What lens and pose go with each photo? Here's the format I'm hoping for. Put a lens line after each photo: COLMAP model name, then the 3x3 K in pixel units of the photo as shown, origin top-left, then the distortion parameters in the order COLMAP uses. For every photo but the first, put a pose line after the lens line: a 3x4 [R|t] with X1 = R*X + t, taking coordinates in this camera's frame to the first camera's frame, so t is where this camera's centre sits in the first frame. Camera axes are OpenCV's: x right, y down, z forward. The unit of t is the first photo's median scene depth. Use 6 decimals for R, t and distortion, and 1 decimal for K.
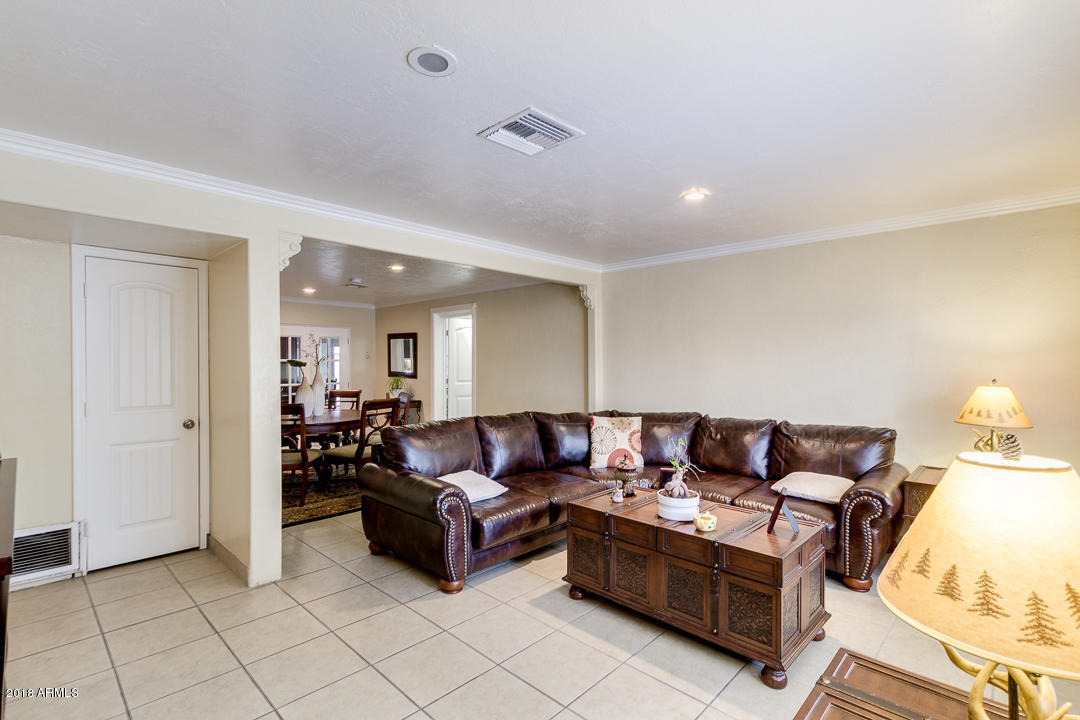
lens RADIAL K [[499.9, 0, 535.0], [0, 499.9, 354.9], [0, 0, 1]] dist [0.009396, -0.001254]
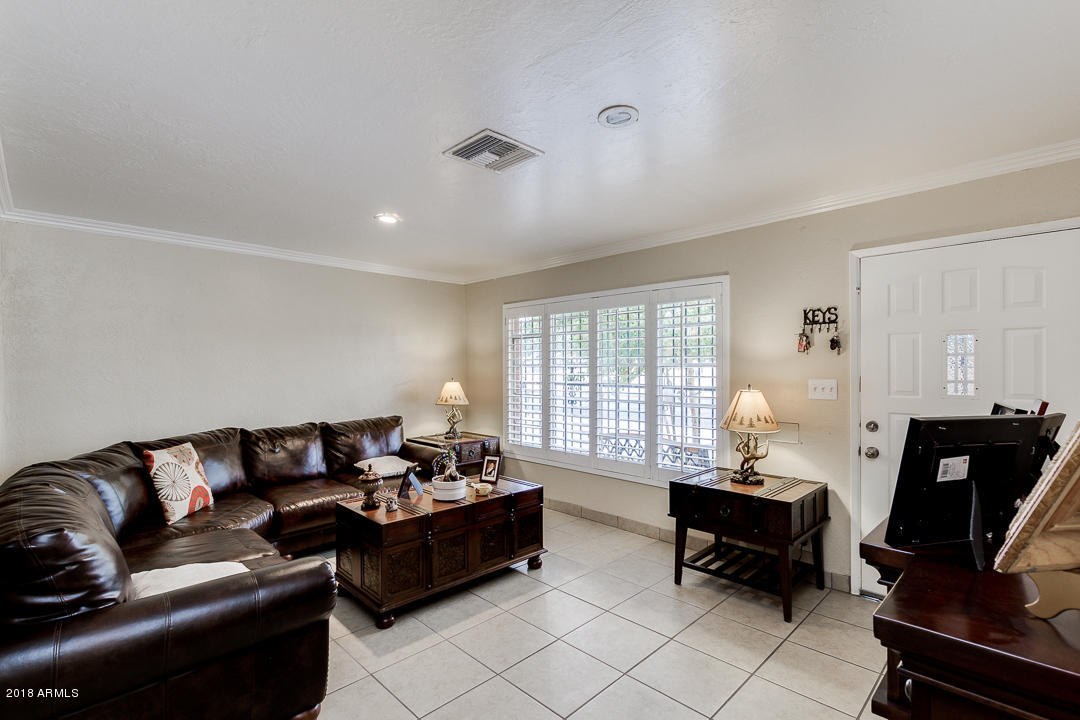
lens RADIAL K [[499.9, 0, 533.2], [0, 499.9, 360.3], [0, 0, 1]] dist [0.009396, -0.001254]
pose [[0.022641, 0.016852, 0.999602, -0.827467], [-0.002961, 0.999855, -0.016789, 0.016131], [-0.999739, -0.002580, 0.022688, 0.710897]]
